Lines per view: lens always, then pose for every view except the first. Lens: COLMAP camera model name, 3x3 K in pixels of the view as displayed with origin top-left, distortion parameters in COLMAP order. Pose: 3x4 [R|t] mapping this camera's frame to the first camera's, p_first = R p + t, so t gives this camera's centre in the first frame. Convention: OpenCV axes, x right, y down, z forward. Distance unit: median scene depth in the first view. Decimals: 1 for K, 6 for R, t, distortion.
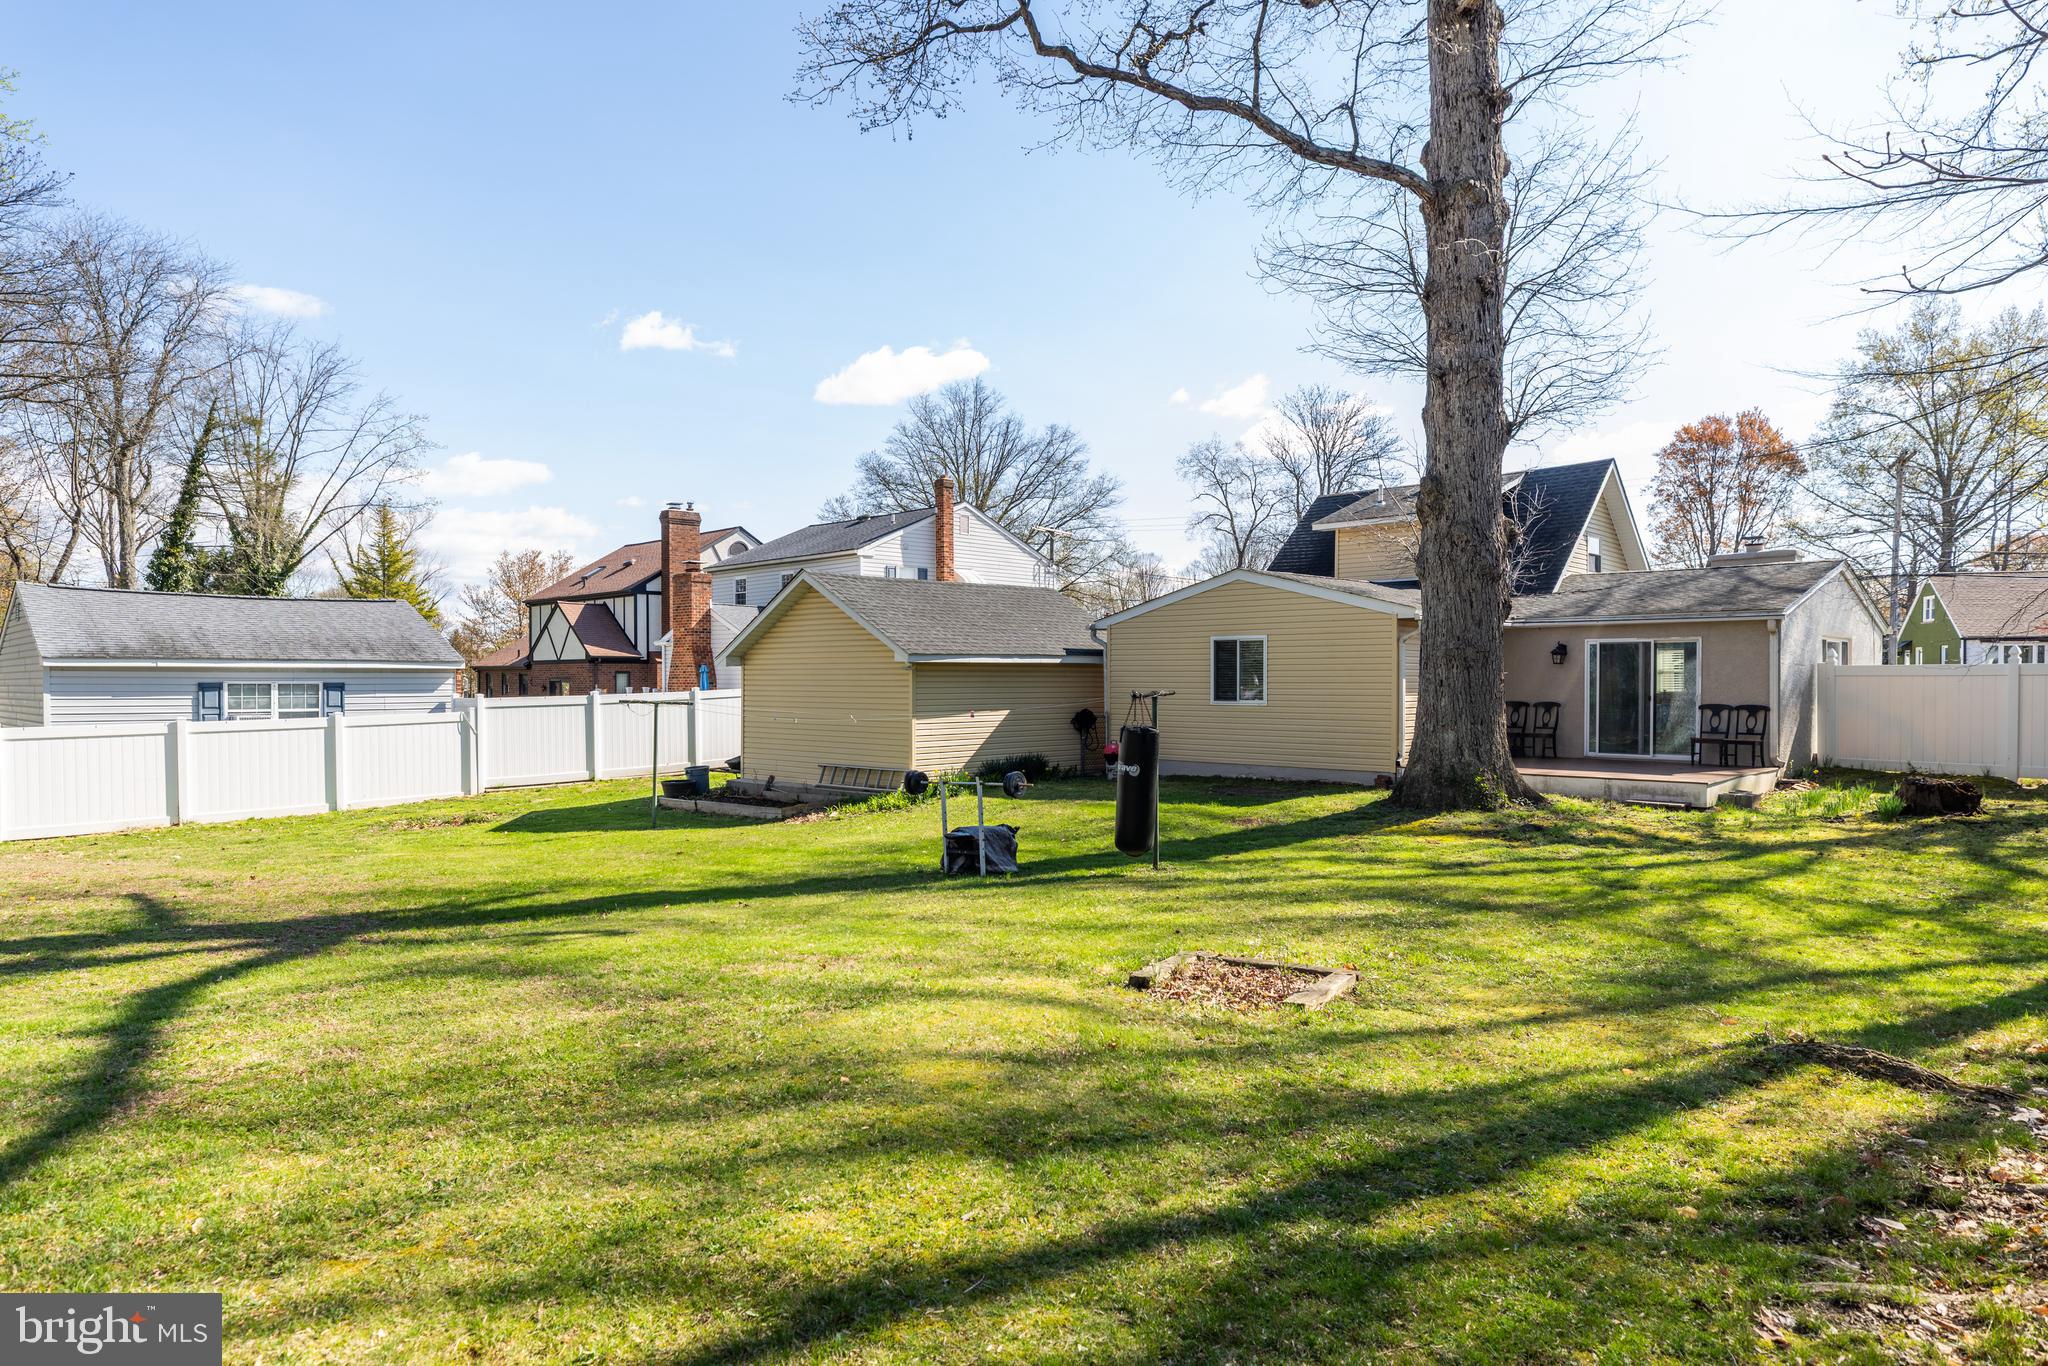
lens RADIAL K [[1247.8, 0, 1024.0], [0, 1247.8, 683.0], [0, 0, 1]] dist [0.001135, 0.000494]
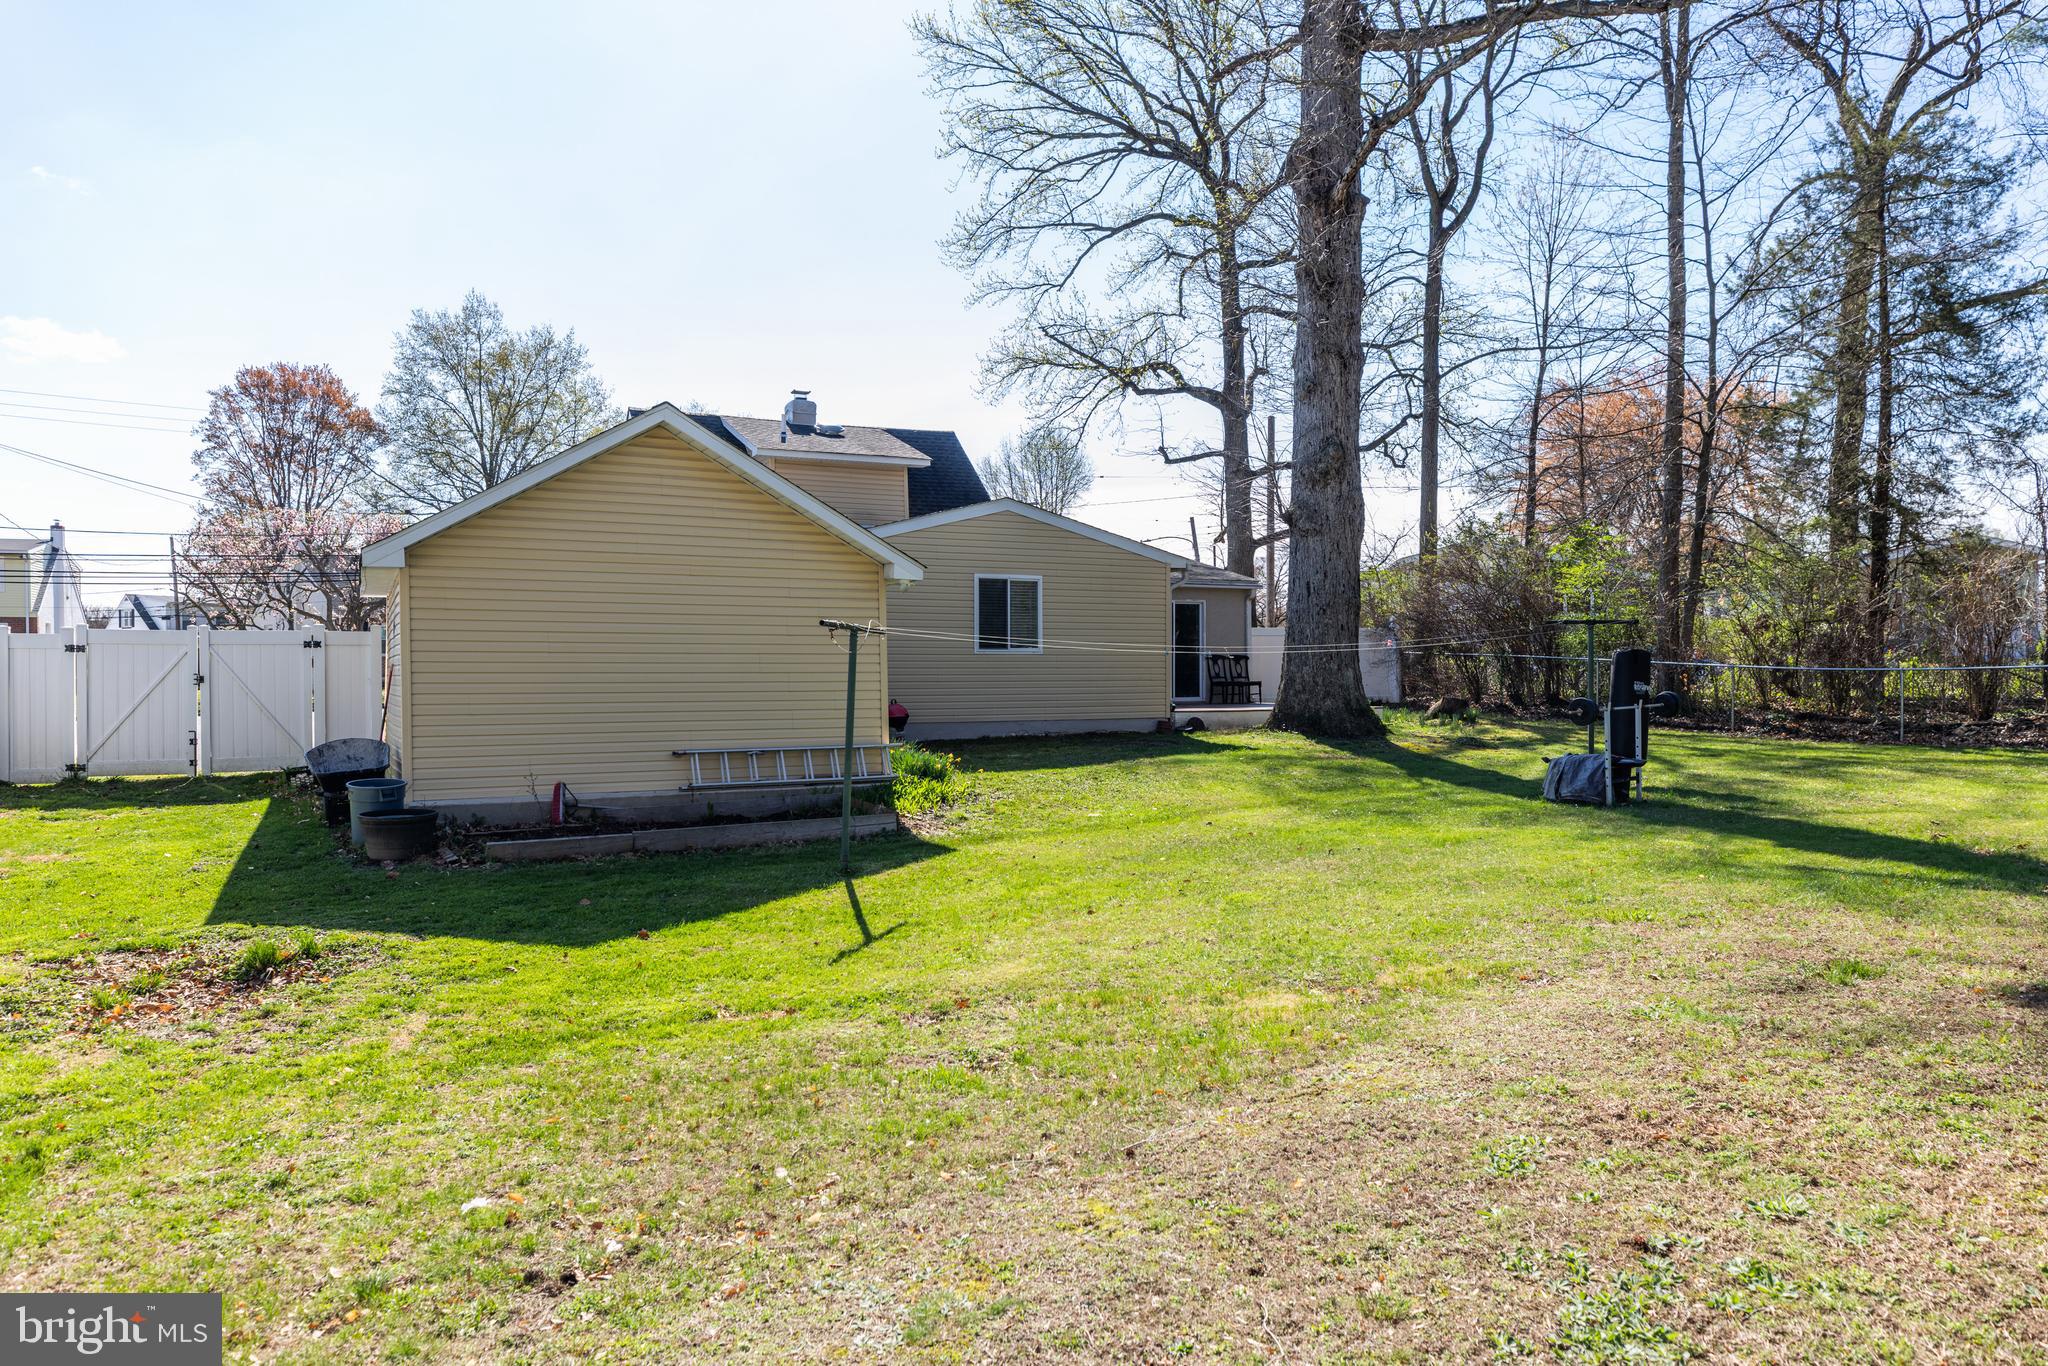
lens RADIAL K [[1371.6, 0, 1024.0], [0, 1371.6, 683.0], [0, 0, 1]] dist [0.003451, 0.002088]
pose [[0.322831, -0.008808, 0.946415, -0.726643], [0.004989, 0.999959, 0.007605, 0.030580], [-0.946443, 0.002266, 0.322862, 0.668854]]
